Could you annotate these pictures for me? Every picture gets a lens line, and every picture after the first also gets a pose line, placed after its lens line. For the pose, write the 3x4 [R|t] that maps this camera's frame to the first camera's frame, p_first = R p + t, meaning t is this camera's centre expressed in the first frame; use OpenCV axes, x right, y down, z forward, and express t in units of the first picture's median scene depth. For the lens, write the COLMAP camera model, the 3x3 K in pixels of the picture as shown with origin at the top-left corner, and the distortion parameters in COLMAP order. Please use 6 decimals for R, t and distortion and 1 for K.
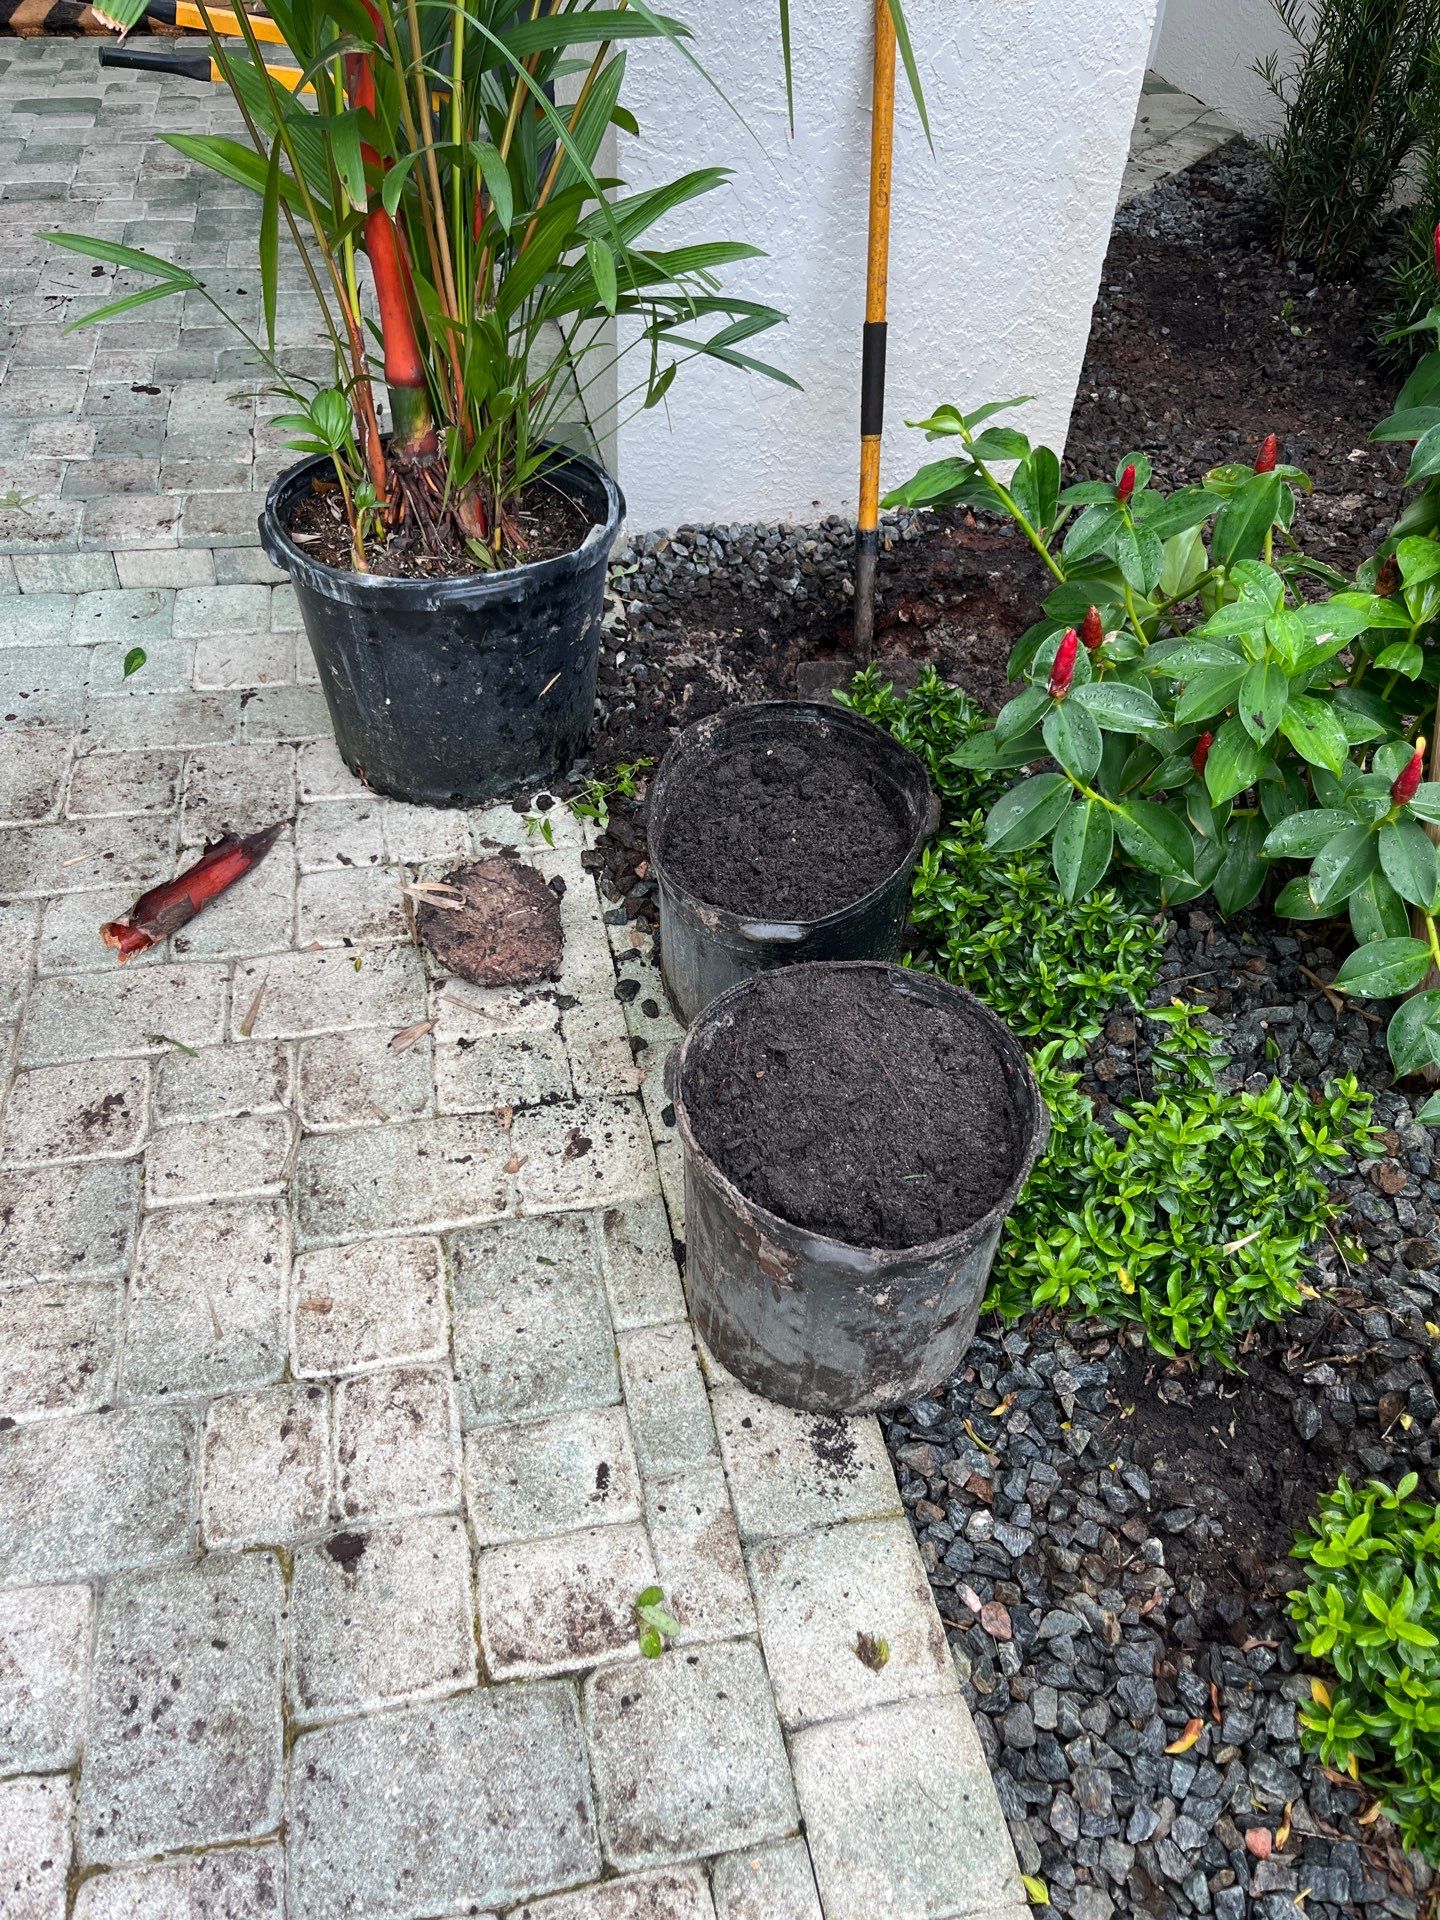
lens RADIAL K [[1553.6, 0, 720.0], [0, 1553.6, 960.0], [0, 0, 1]] dist [0.011863, 0.004943]
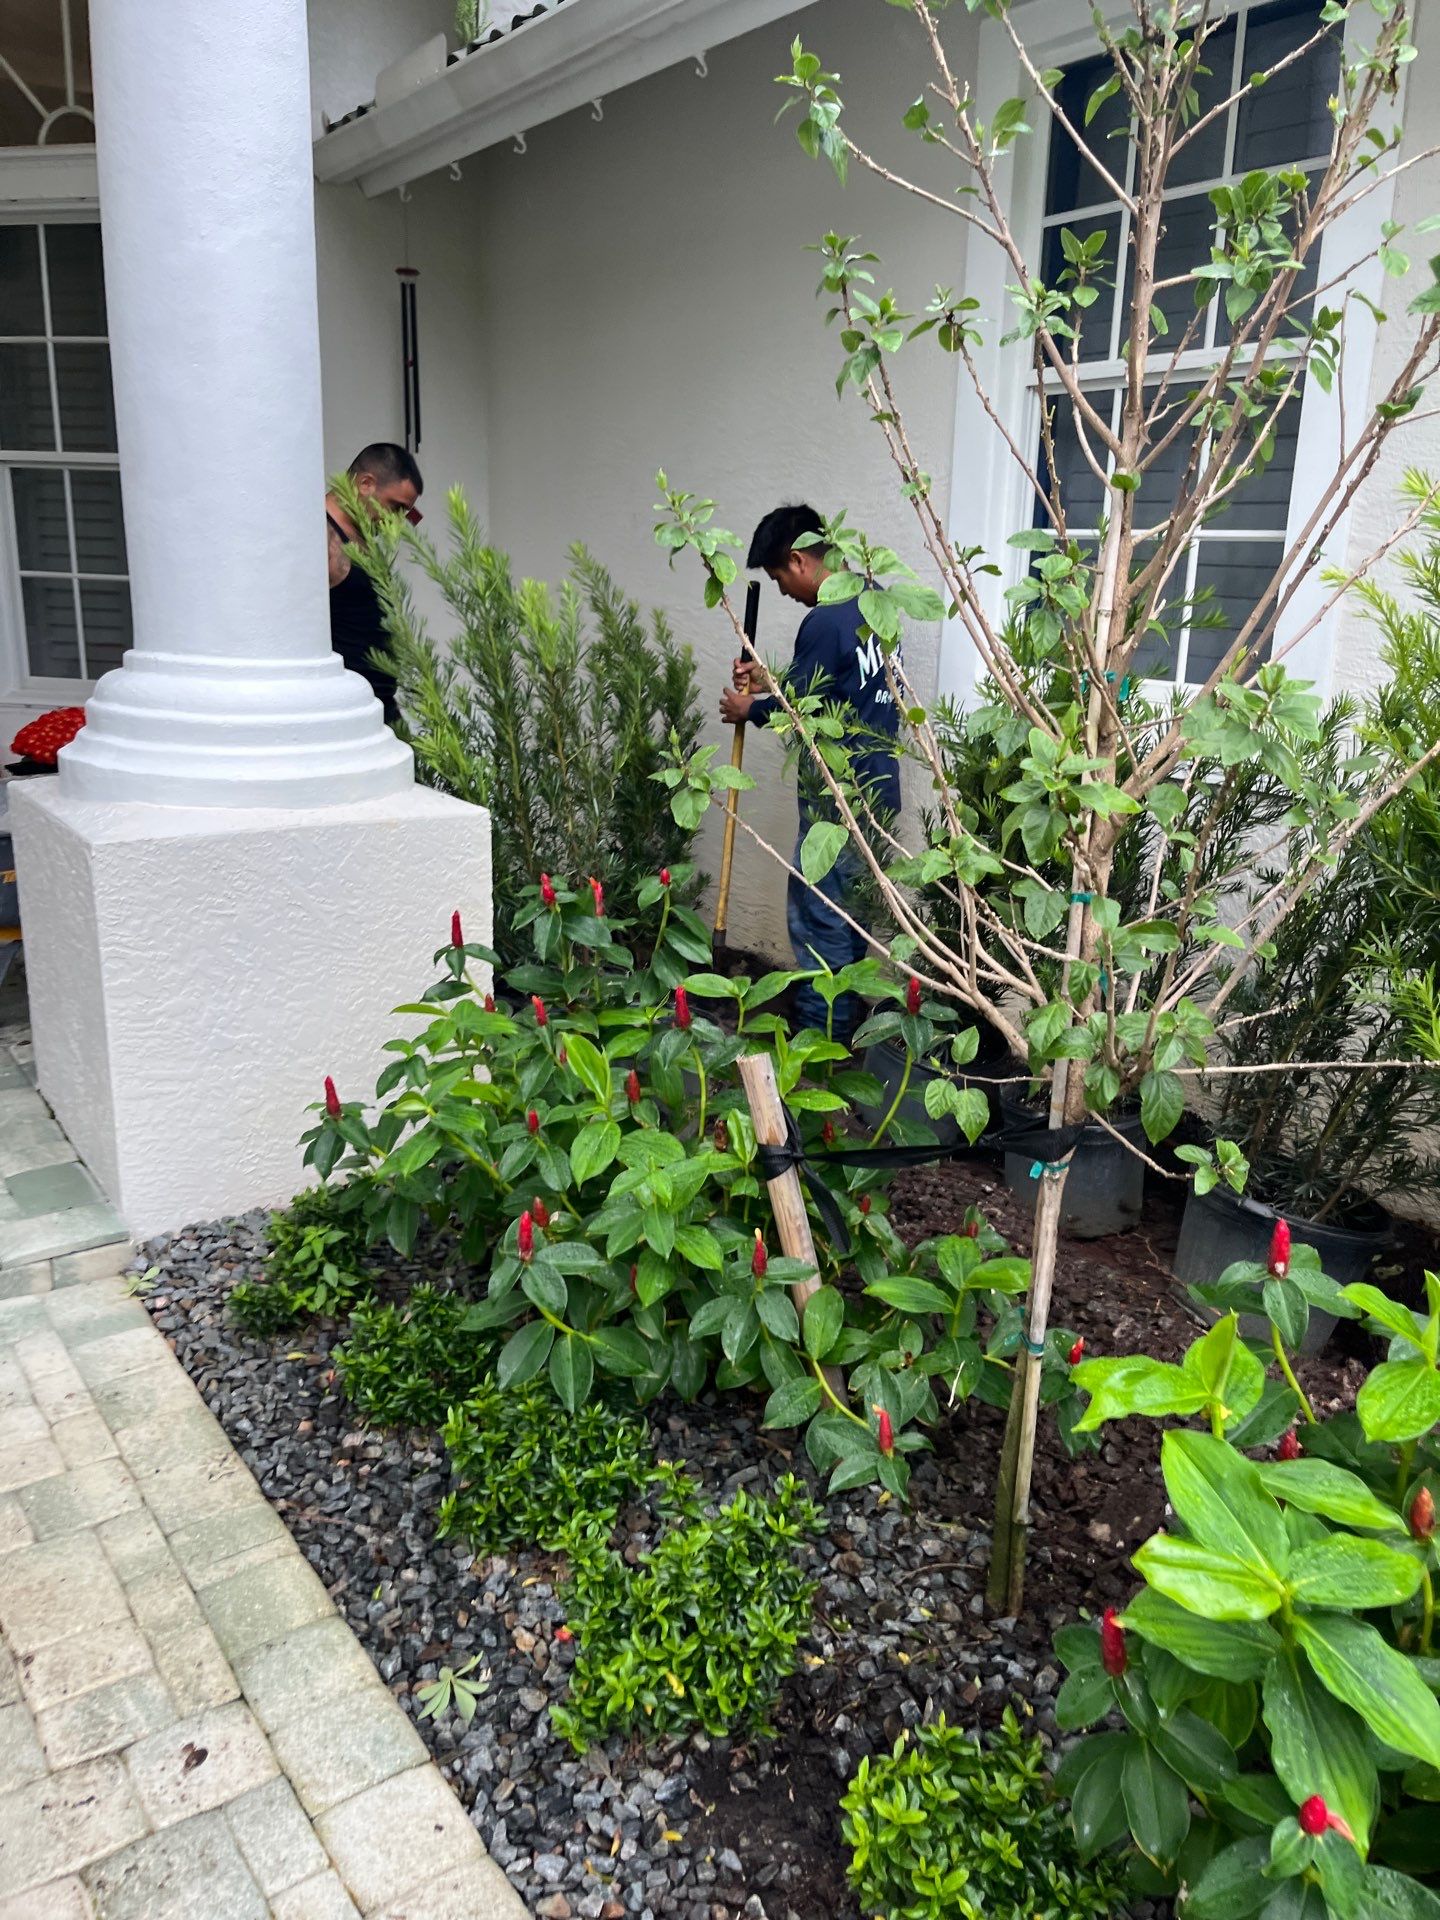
lens RADIAL K [[1451.5, 0, 741.2], [0, 1451.5, 968.1], [0, 0, 1]] dist [0.031361, -0.041893]
pose [[0.916551, -0.136251, 0.375991, -0.056811], [0.280432, 0.889257, -0.361358, 0.119913], [-0.285118, 0.436643, 0.853259, -0.271696]]
